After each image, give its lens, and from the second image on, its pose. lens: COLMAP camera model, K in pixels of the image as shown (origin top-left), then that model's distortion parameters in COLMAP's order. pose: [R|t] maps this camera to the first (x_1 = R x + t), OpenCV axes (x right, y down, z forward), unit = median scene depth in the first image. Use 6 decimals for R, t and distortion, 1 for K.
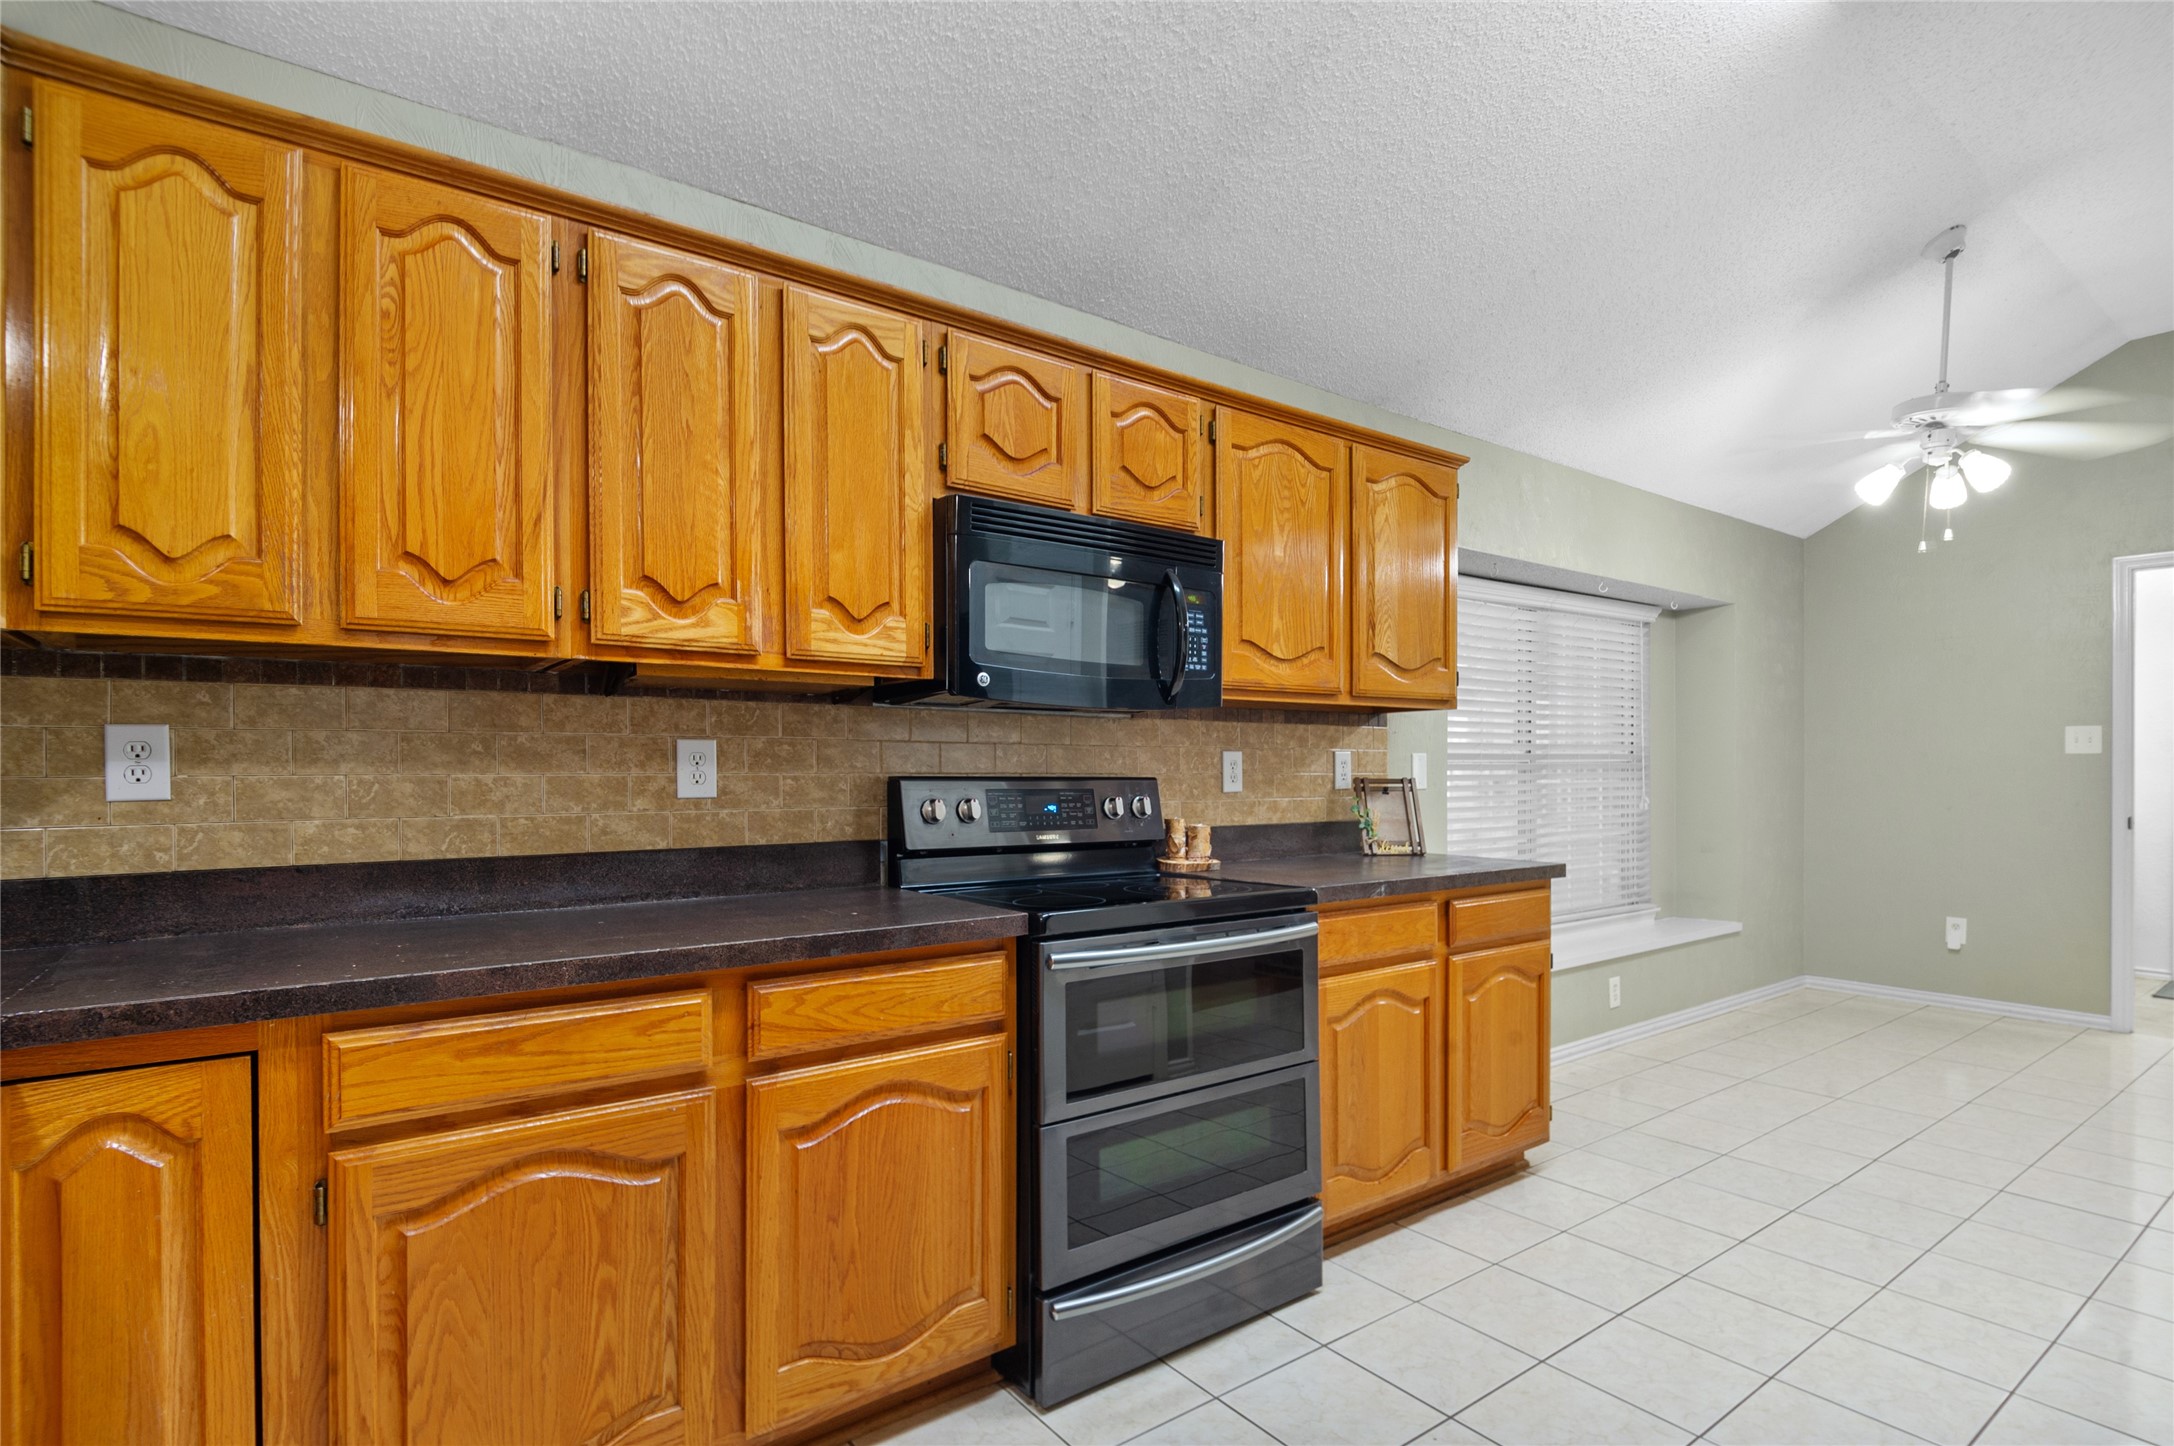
lens RADIAL K [[1057.8, 0, 1108.4], [0, 1057.8, 780.3], [0, 0, 1]] dist [0.028520, -0.023906]
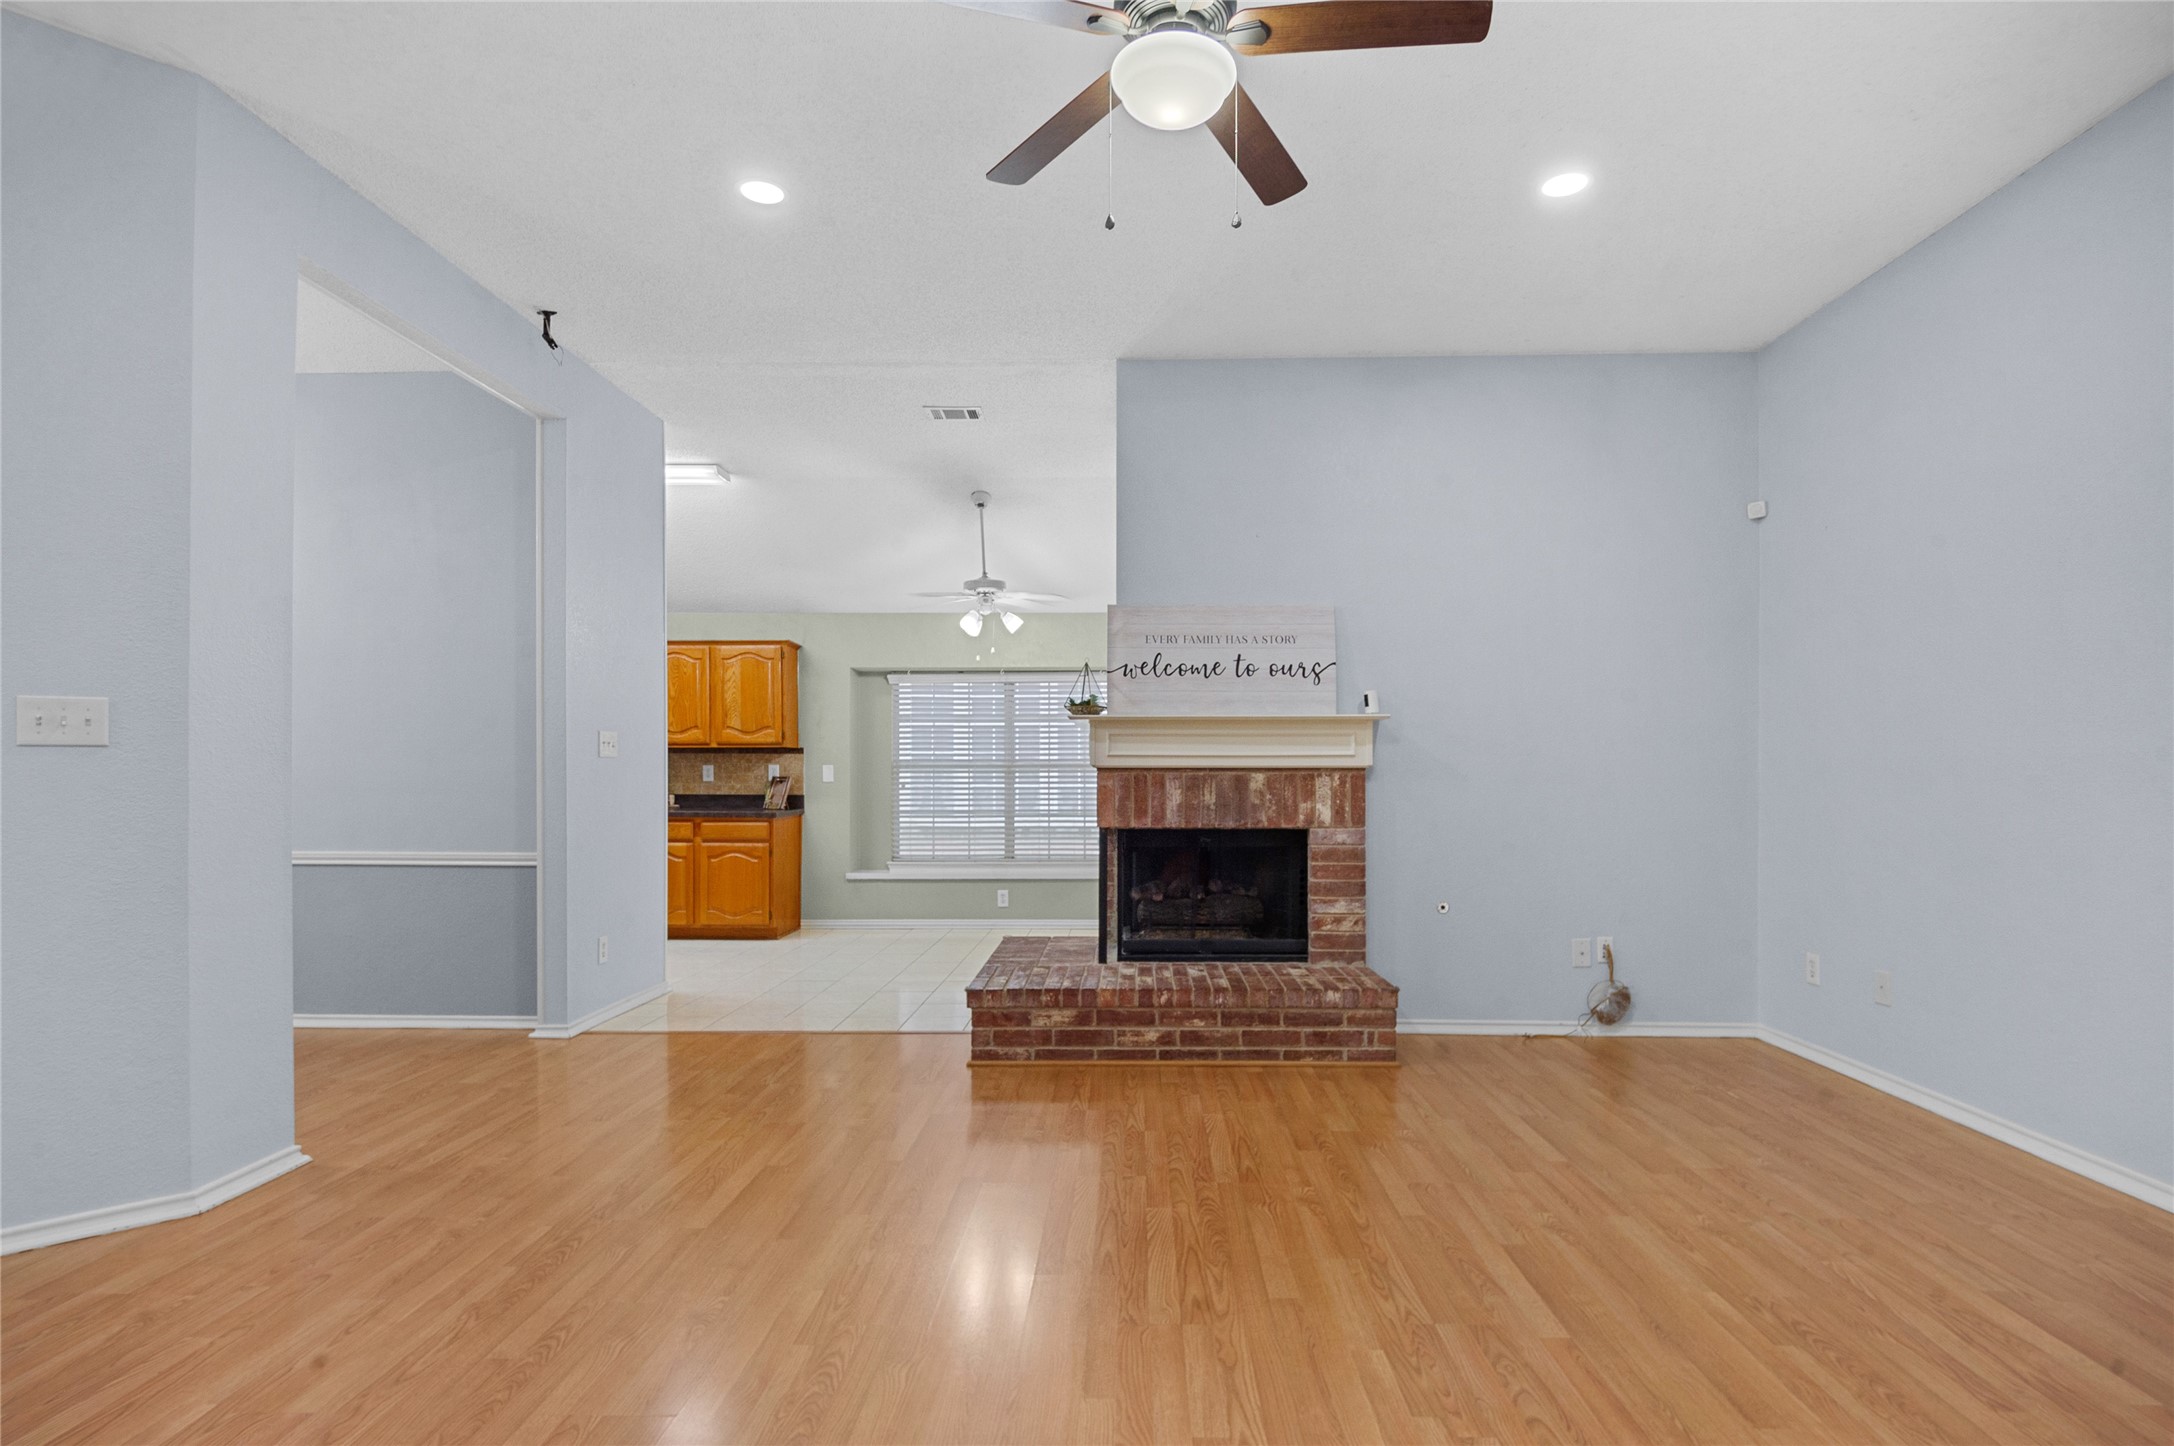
lens RADIAL K [[1057.8, 0, 1108.4], [0, 1057.8, 780.3], [0, 0, 1]] dist [0.028520, -0.023906]
pose [[0.782234, 0.006973, -0.622945, 2.433654], [-0.009352, 0.999956, -0.000551, 0.001282], [0.622914, 0.006257, 0.782265, -0.394649]]
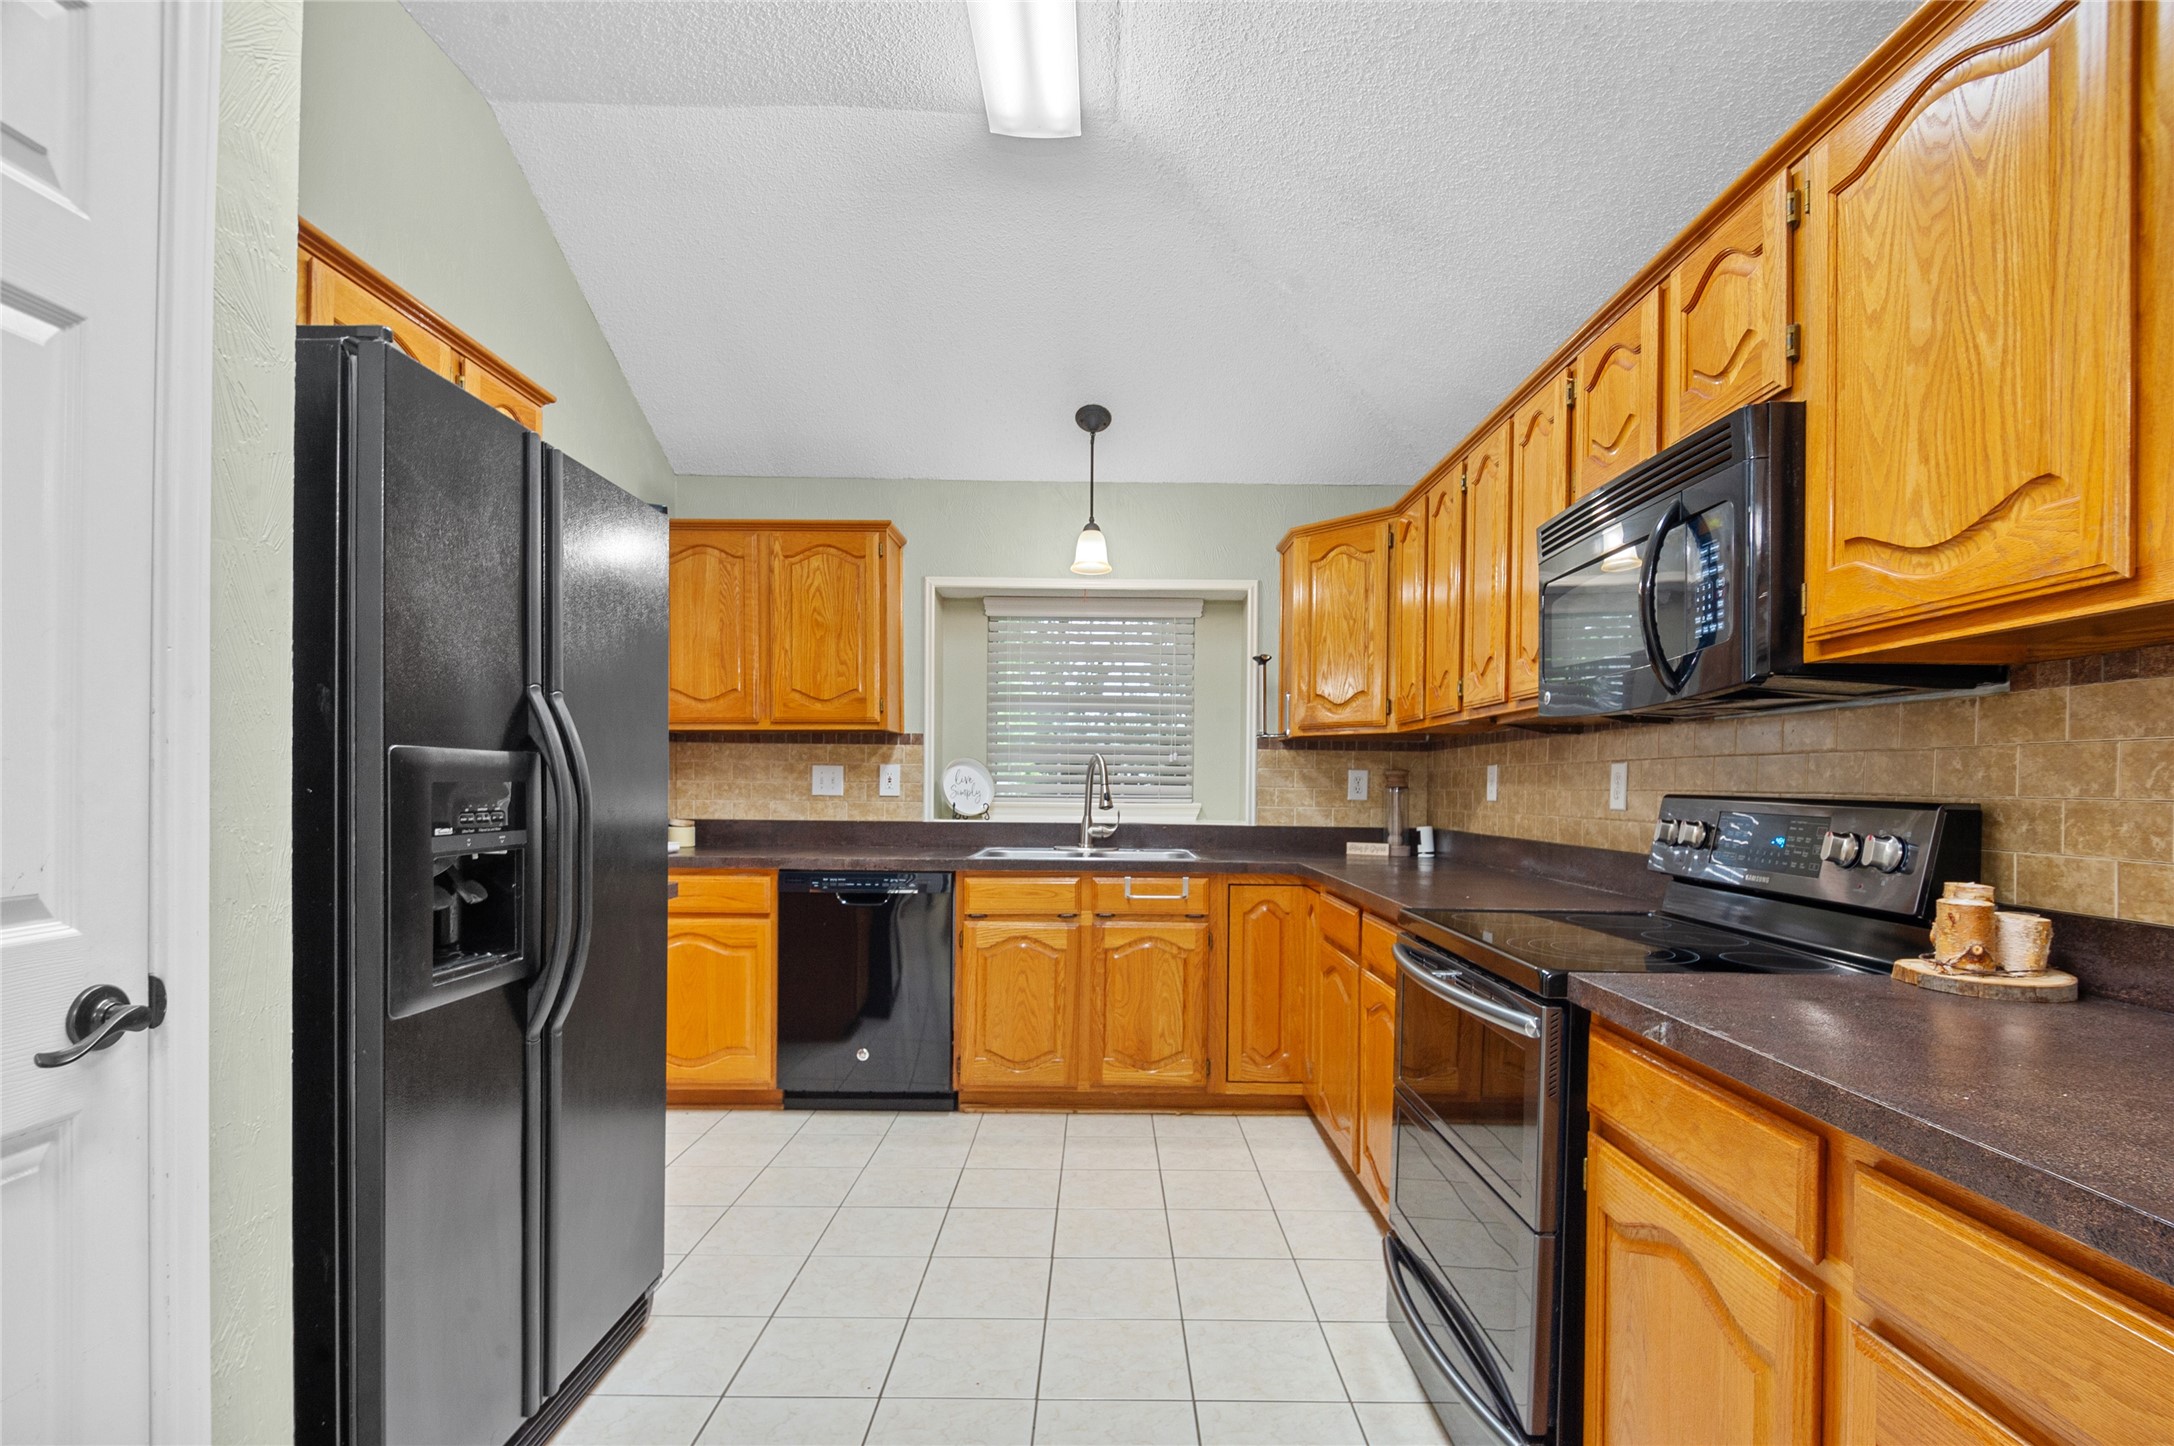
lens RADIAL K [[1057.8, 0, 1108.4], [0, 1057.8, 780.3], [0, 0, 1]] dist [0.028520, -0.023906]
pose [[-0.597823, -0.001230, -0.801627, 0.659903], [-0.015633, 0.999827, 0.010125, -0.011707], [0.801475, 0.018585, -0.597739, 0.879495]]
